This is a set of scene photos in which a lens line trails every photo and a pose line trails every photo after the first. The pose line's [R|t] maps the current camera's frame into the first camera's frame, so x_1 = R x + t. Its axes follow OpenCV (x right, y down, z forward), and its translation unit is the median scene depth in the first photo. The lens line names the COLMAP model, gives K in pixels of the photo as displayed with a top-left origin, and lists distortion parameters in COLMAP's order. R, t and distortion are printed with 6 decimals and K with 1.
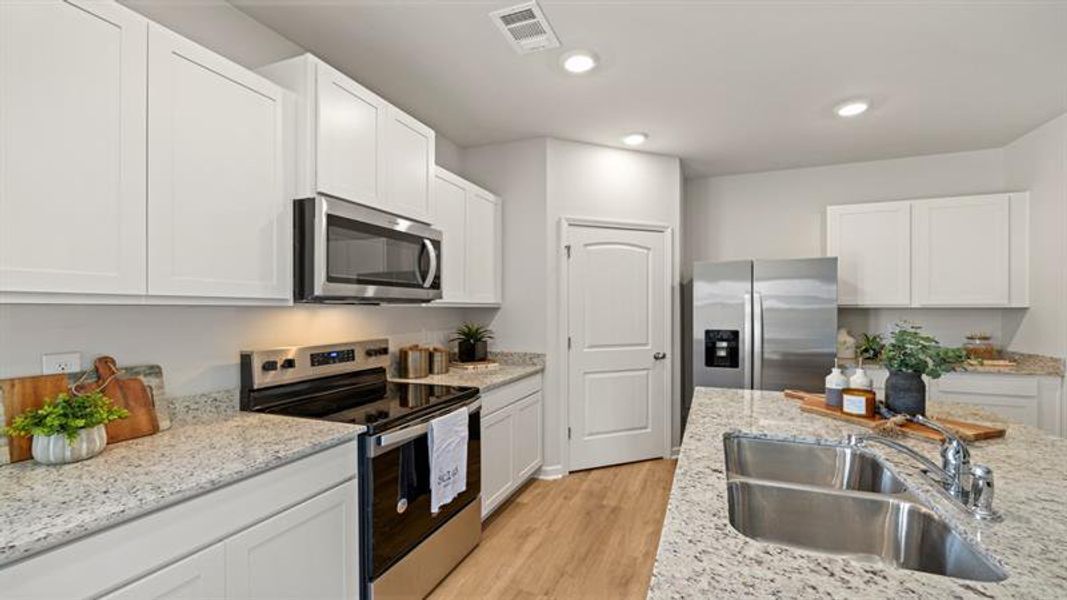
lens RADIAL K [[451.3, 0, 534.0], [0, 451.3, 311.0], [0, 0, 1]] dist [0.002132, 0.000547]
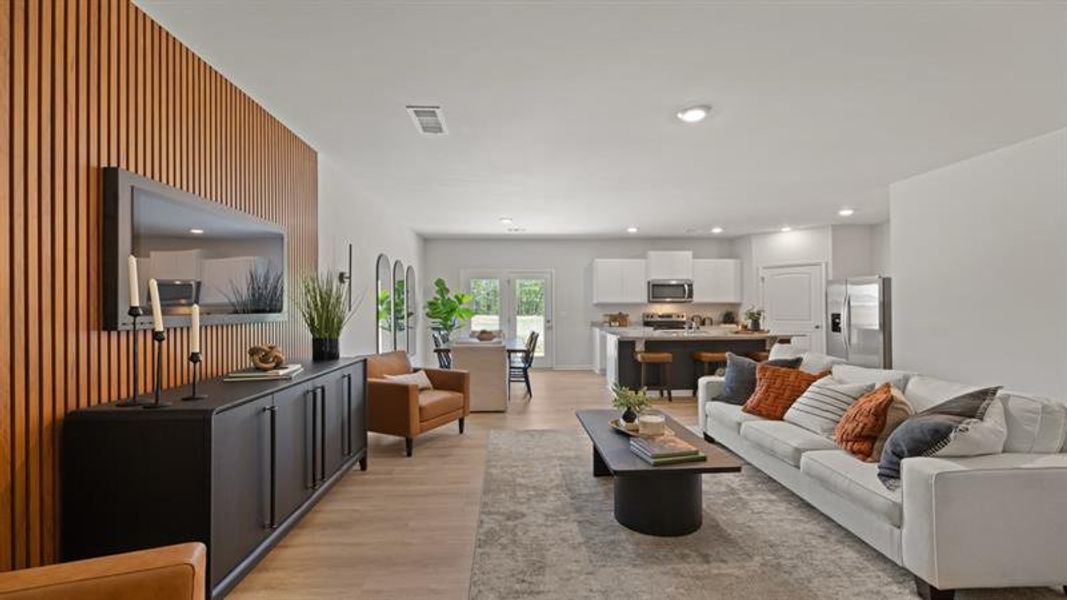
lens RADIAL K [[451.3, 0, 532.9], [0, 451.3, 302.4], [0, 0, 1]] dist [0.002132, 0.000547]
pose [[0.420674, -0.012165, -0.907130, 2.535712], [-0.001931, 0.999896, -0.014305, 0.037912], [0.907210, 0.007770, 0.420607, -1.629427]]
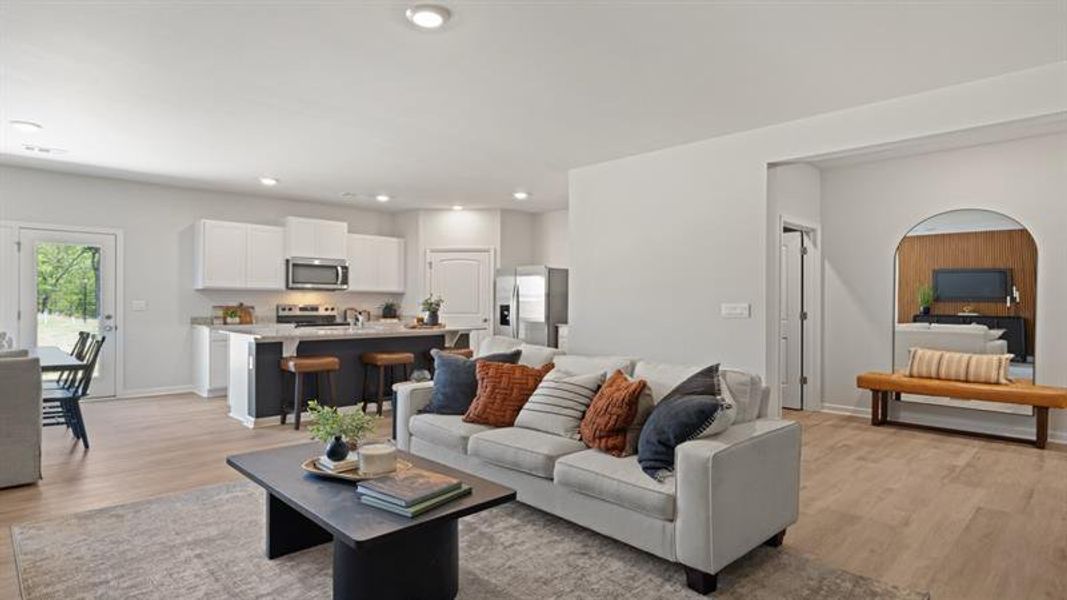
lens RADIAL K [[570.8, 0, 537.7], [0, 570.8, 304.3], [0, 0, 1]] dist [-0.003689, 0.001414]
pose [[0.915978, 0.005188, -0.401194, 2.235968], [-0.007891, 0.999956, -0.005084, 0.076245], [0.401150, 0.007823, 0.915979, -1.651582]]
